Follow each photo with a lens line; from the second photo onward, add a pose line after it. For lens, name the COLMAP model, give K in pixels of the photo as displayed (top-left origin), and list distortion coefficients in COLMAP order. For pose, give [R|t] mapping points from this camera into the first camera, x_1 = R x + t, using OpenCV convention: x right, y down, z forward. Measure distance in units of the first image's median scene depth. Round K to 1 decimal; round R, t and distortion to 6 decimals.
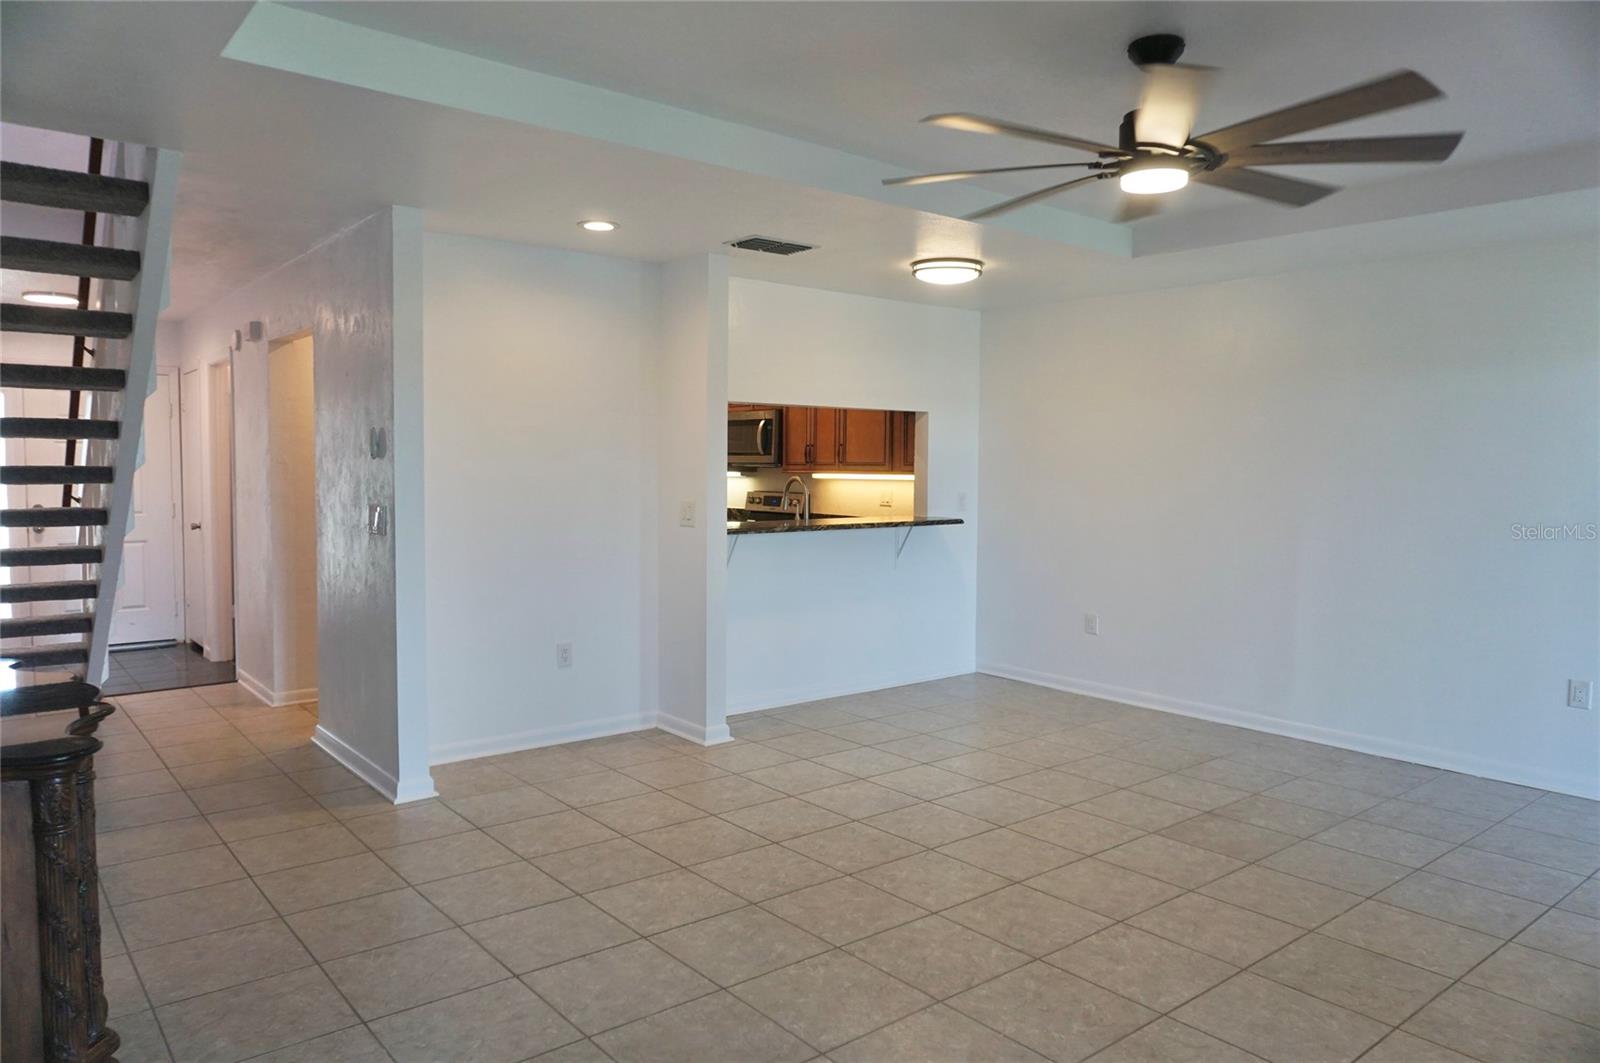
lens RADIAL K [[1078.0, 0, 800.0], [0, 1078.0, 531.5], [0, 0, 1]] dist [-0.049227, 0.039735]
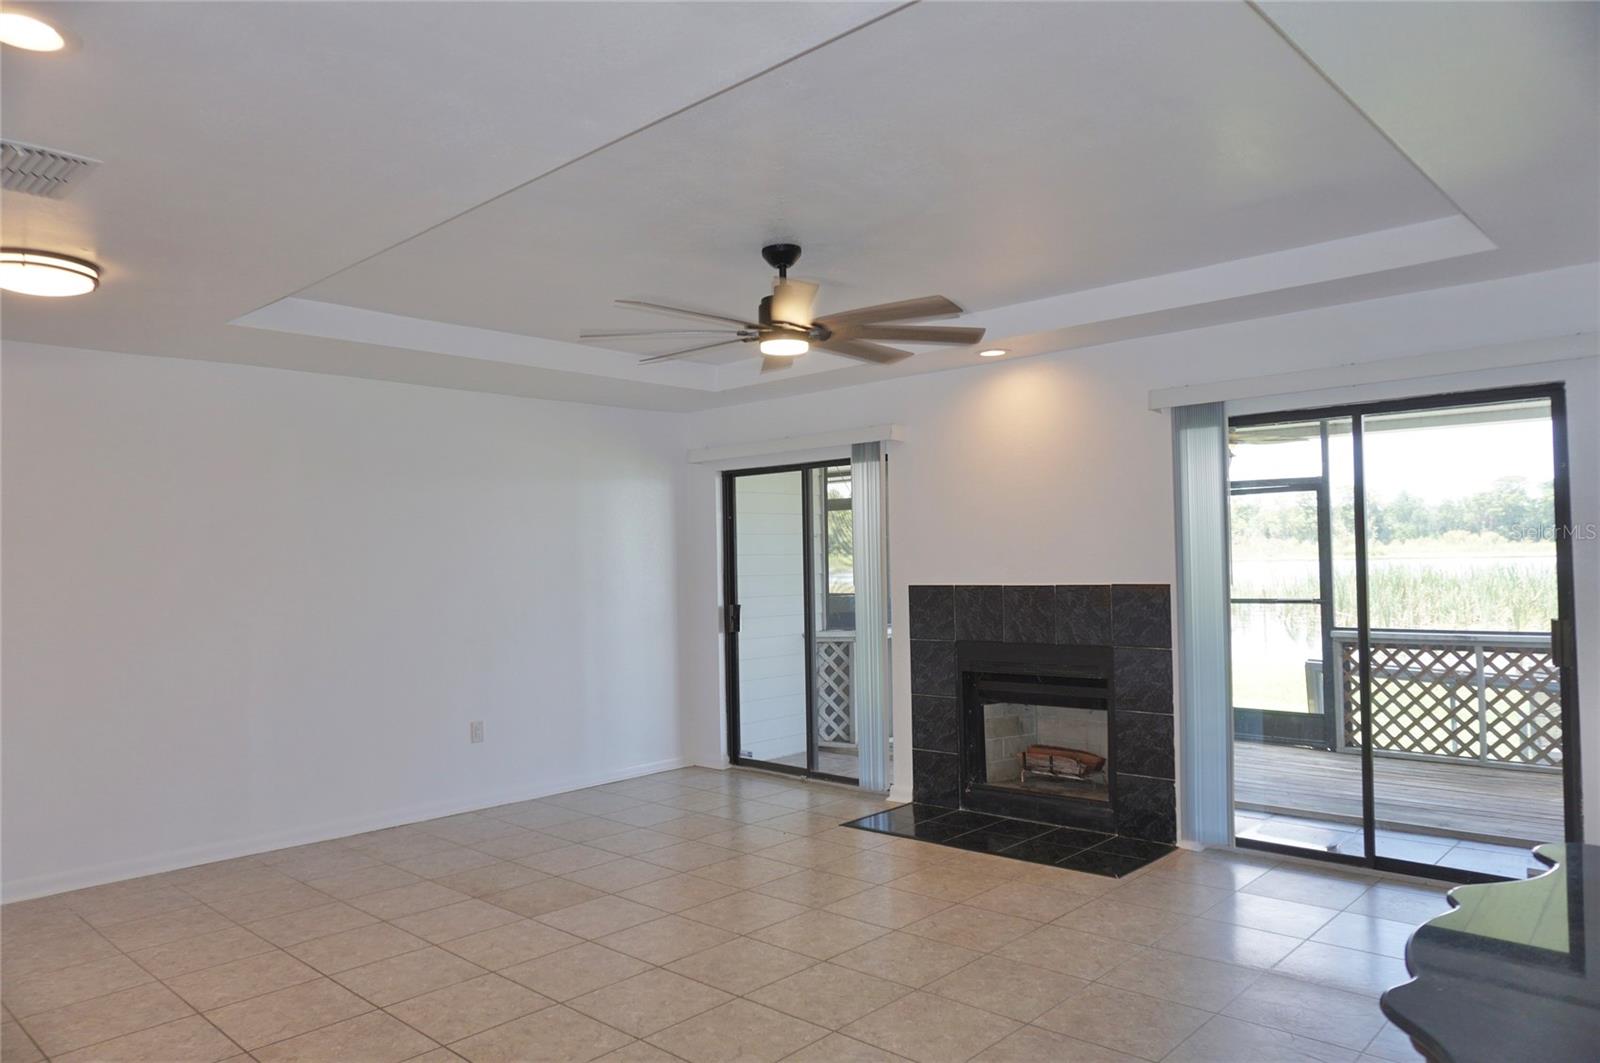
lens RADIAL K [[1078.0, 0, 800.0], [0, 1078.0, 531.5], [0, 0, 1]] dist [-0.049227, 0.039735]
pose [[-0.130730, 0.019534, 0.991226, -0.662268], [0.082203, 0.996577, -0.008798, -0.052823], [-0.988004, 0.080332, -0.131888, 0.766831]]
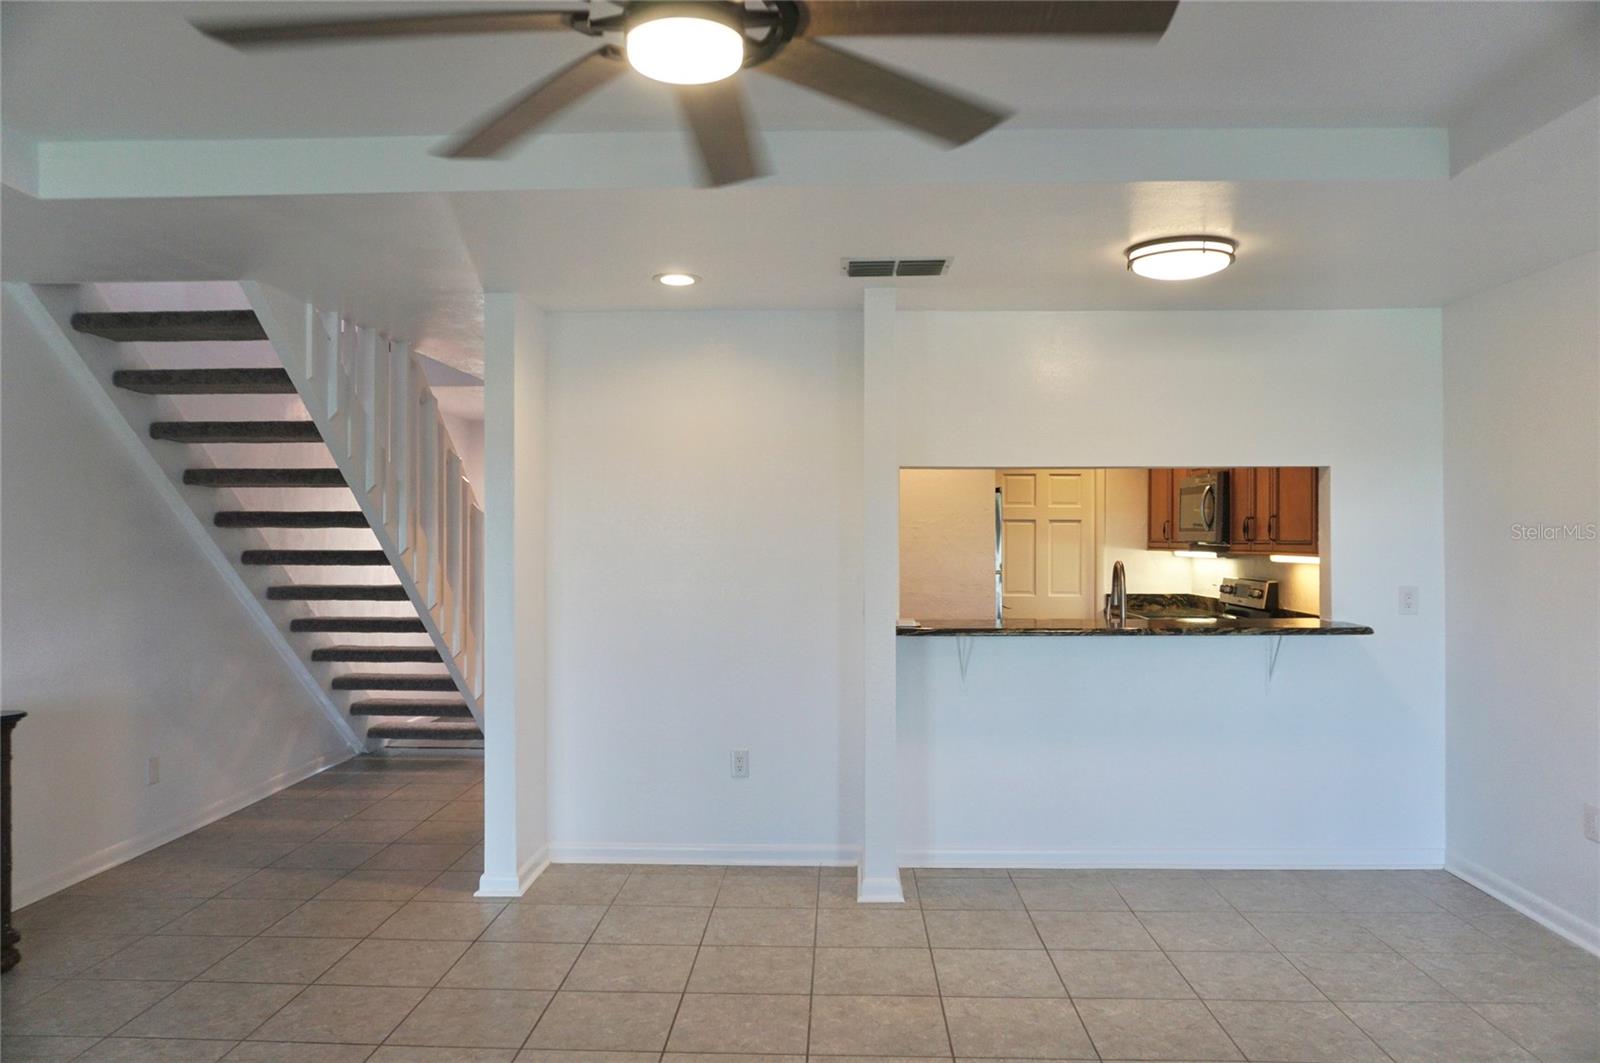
lens RADIAL K [[1104.4, 0, 800.0], [0, 1104.4, 531.5], [0, 0, 1]] dist [-0.048923, 0.049990]
pose [[0.747593, -0.012223, -0.664045, 0.492456], [-0.033824, 0.997833, -0.056446, -0.030382], [0.663296, 0.064659, 0.745559, 0.406976]]
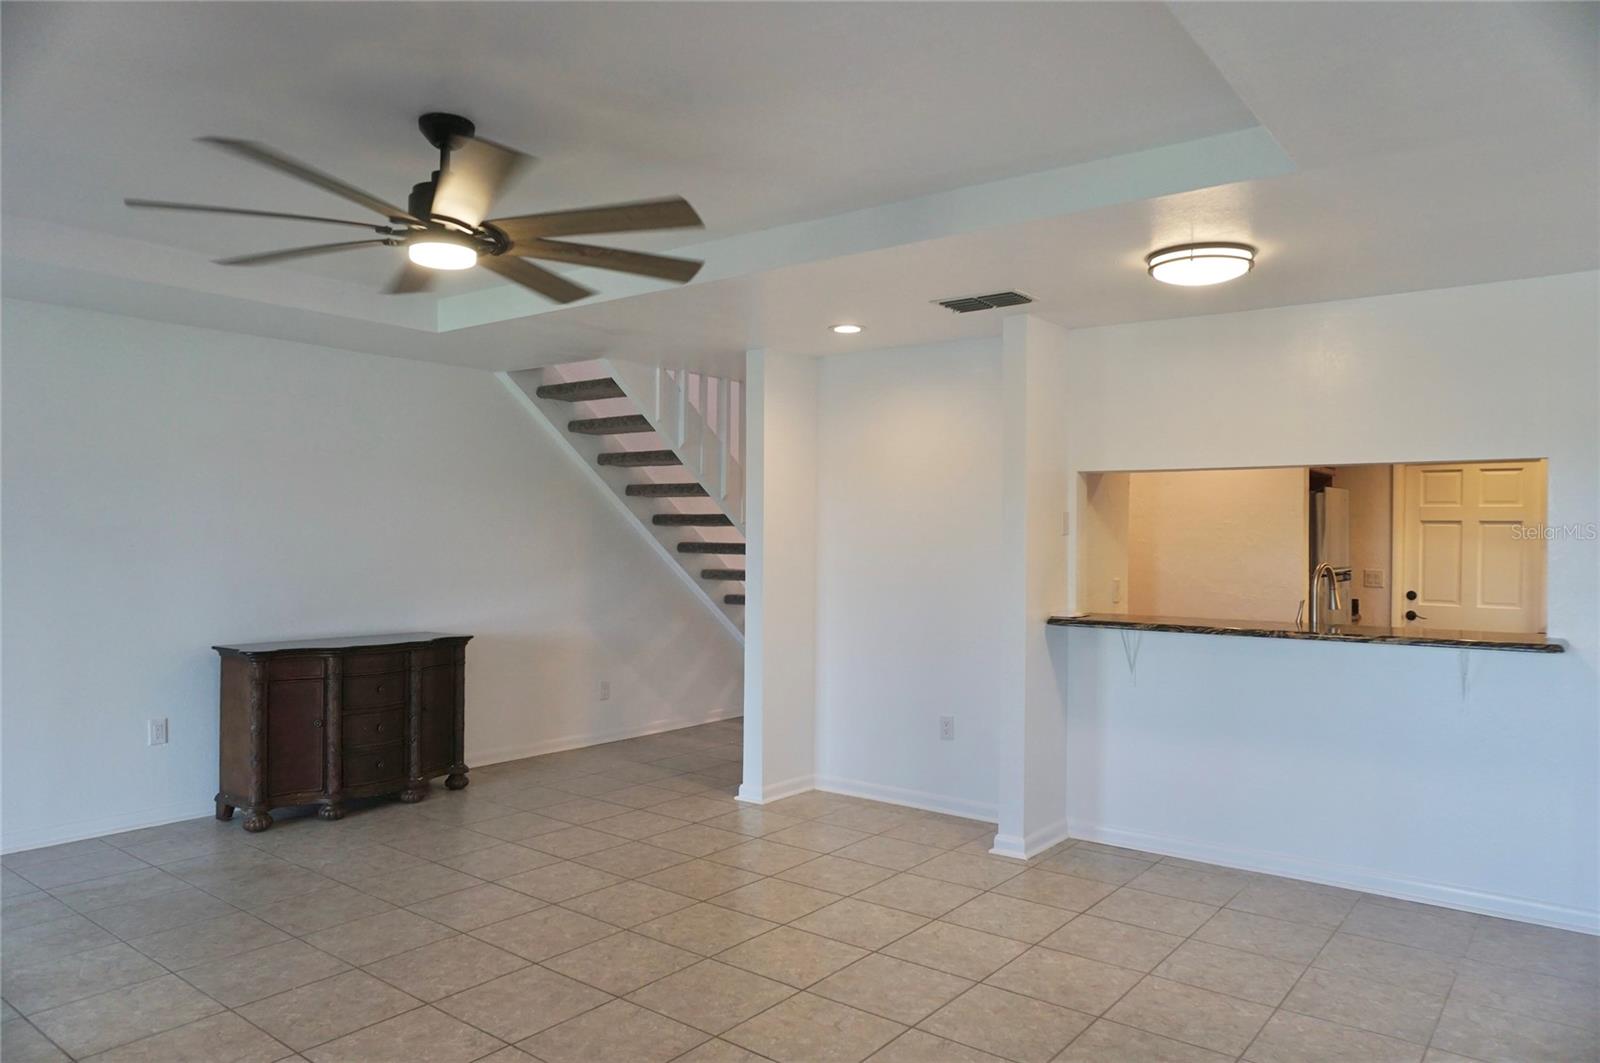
lens RADIAL K [[1078.0, 0, 800.0], [0, 1078.0, 531.5], [0, 0, 1]] dist [-0.049227, 0.039735]
pose [[0.217873, -0.009855, -0.975927, 0.895473], [-0.067458, 0.997406, -0.025132, -0.044654], [0.973643, 0.071309, 0.216643, 0.732303]]
